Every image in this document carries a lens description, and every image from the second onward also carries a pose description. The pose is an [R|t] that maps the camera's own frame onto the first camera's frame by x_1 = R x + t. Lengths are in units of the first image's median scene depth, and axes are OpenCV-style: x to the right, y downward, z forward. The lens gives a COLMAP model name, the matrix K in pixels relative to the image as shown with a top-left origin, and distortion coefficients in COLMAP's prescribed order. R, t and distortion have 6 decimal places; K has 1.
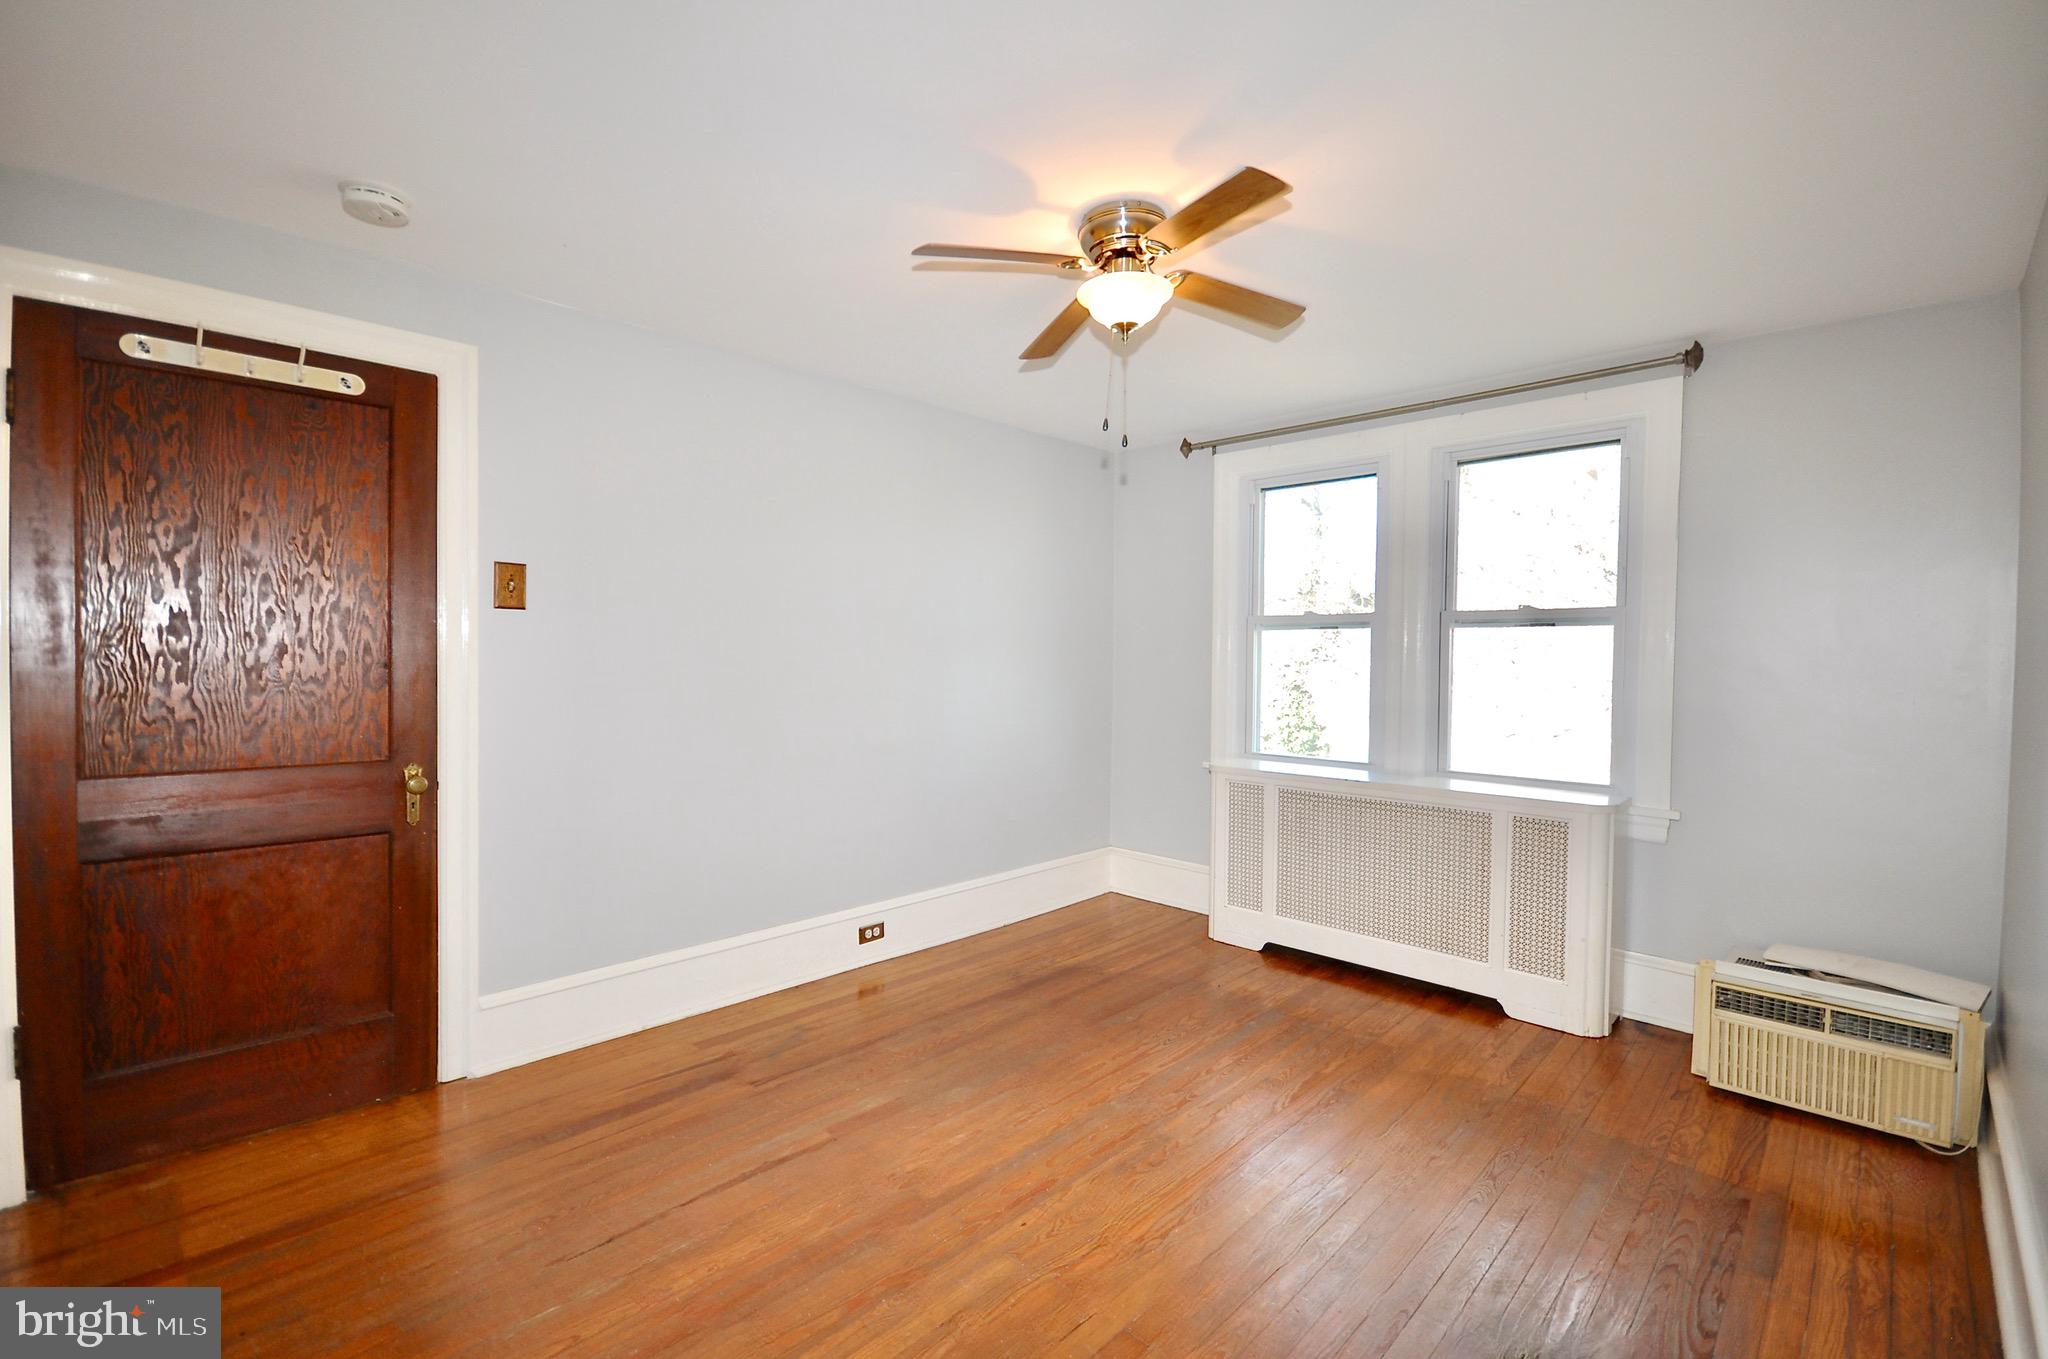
lens RADIAL K [[903.6, 0, 1017.5], [0, 903.6, 675.6], [0, 0, 1]] dist [-0.000831, -0.000568]
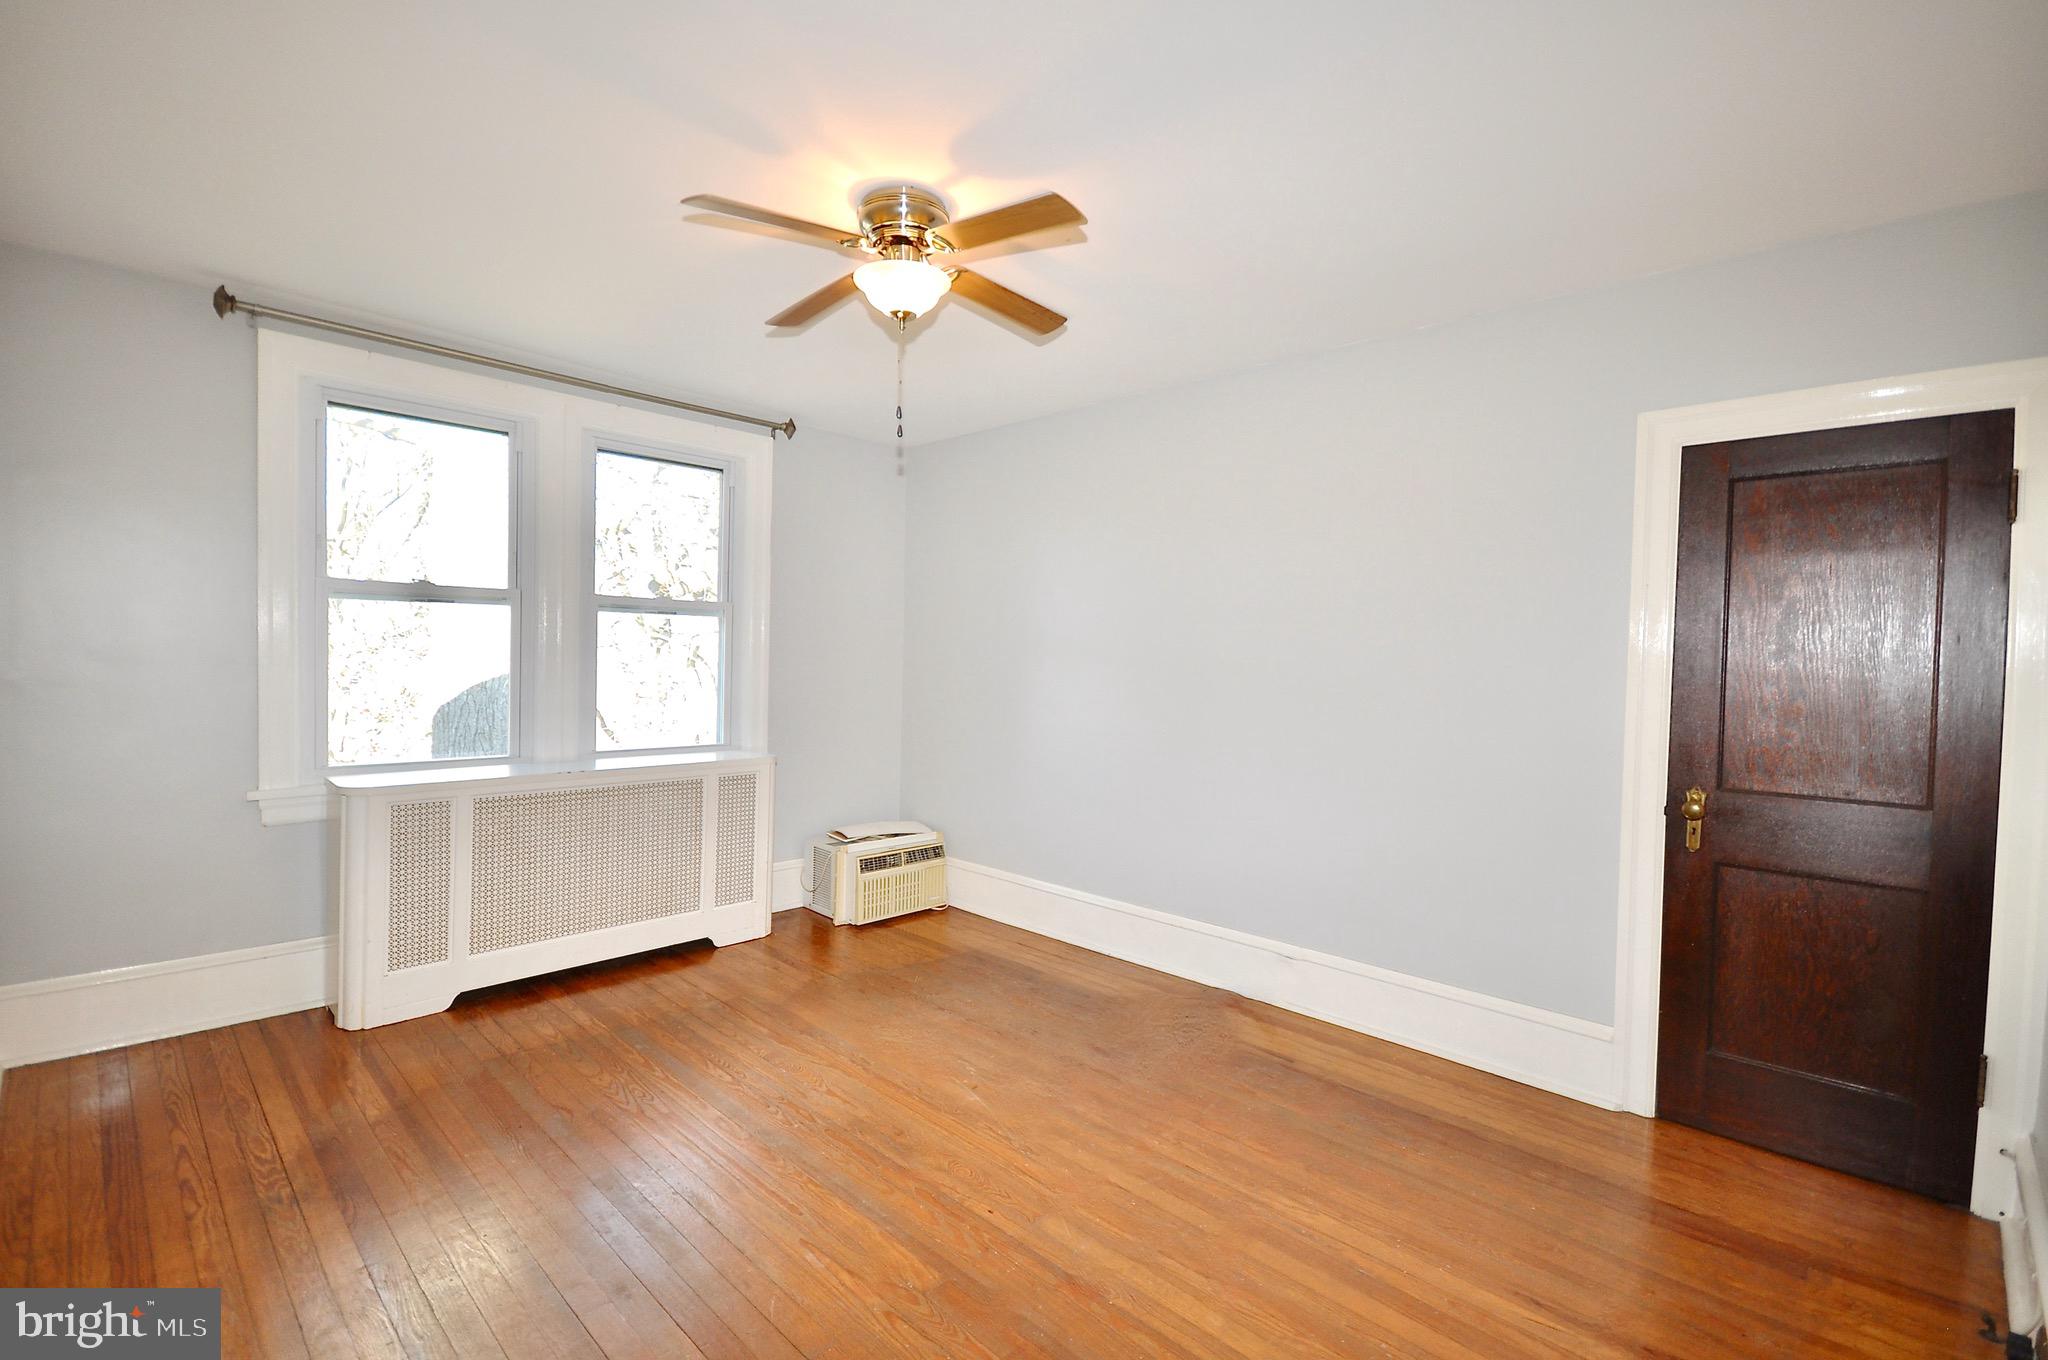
lens RADIAL K [[894.2, 0, 1017.5], [0, 894.2, 678.4], [0, 0, 1]] dist [0.001080, -0.000547]
pose [[0.003657, -0.038441, 0.999254, -0.556152], [-0.002192, 0.999258, 0.038449, -0.017756], [-0.999991, -0.002331, 0.003570, 0.551252]]
